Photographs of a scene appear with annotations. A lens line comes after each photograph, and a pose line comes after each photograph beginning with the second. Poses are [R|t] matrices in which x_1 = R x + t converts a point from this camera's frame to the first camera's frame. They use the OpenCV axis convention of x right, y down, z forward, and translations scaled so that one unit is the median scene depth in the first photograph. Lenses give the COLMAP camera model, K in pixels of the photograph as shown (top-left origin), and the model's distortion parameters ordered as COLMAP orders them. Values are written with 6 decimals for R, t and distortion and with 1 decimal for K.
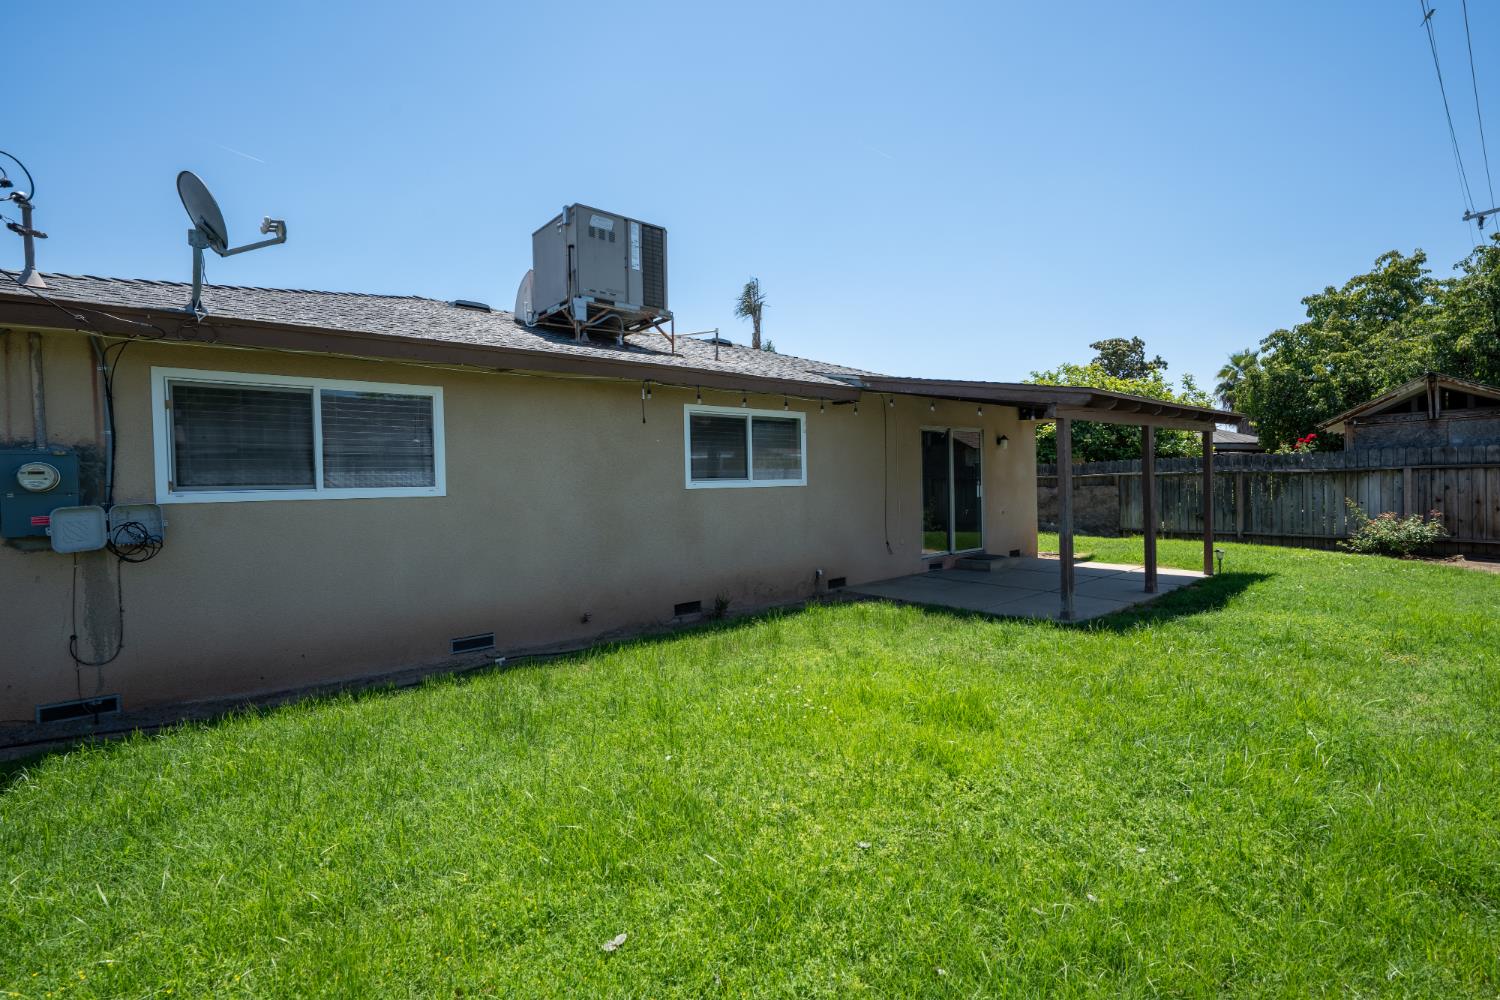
lens RADIAL K [[676.6, 0, 750.0], [0, 676.6, 500.0], [0, 0, 1]] dist [0.003526, 0.000536]
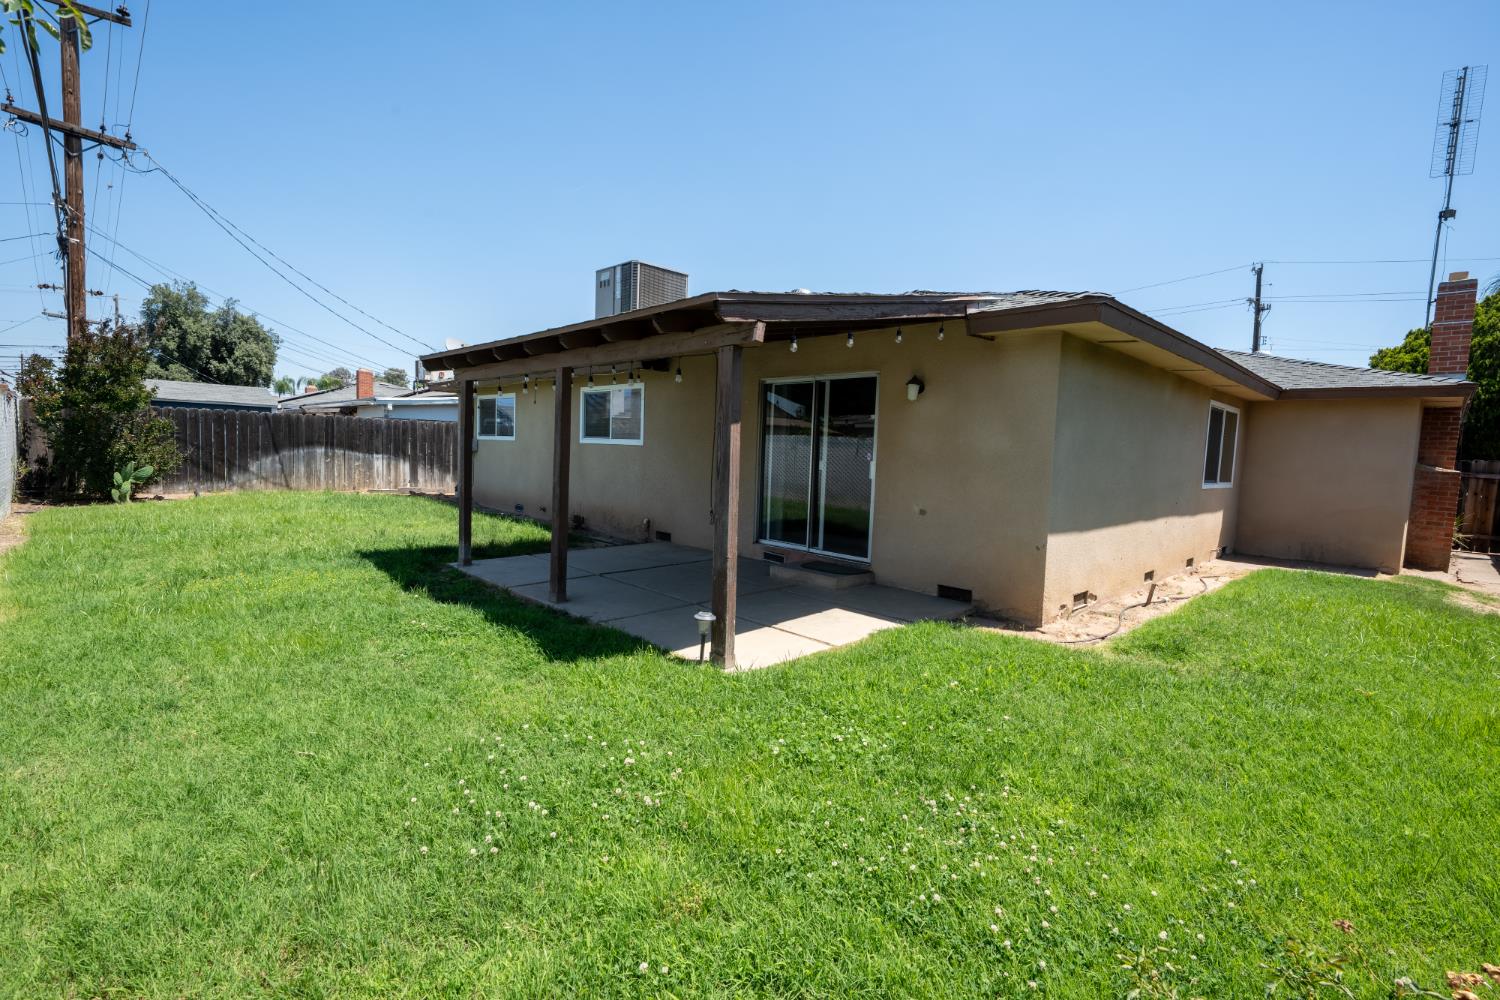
lens RADIAL K [[676.6, 0, 750.0], [0, 676.6, 500.0], [0, 0, 1]] dist [0.003526, 0.000536]
pose [[0.051456, 0.094563, -0.994188, 1.271730], [-0.063276, 0.993815, 0.091252, -0.046156], [0.996669, 0.058213, 0.057122, 1.133607]]
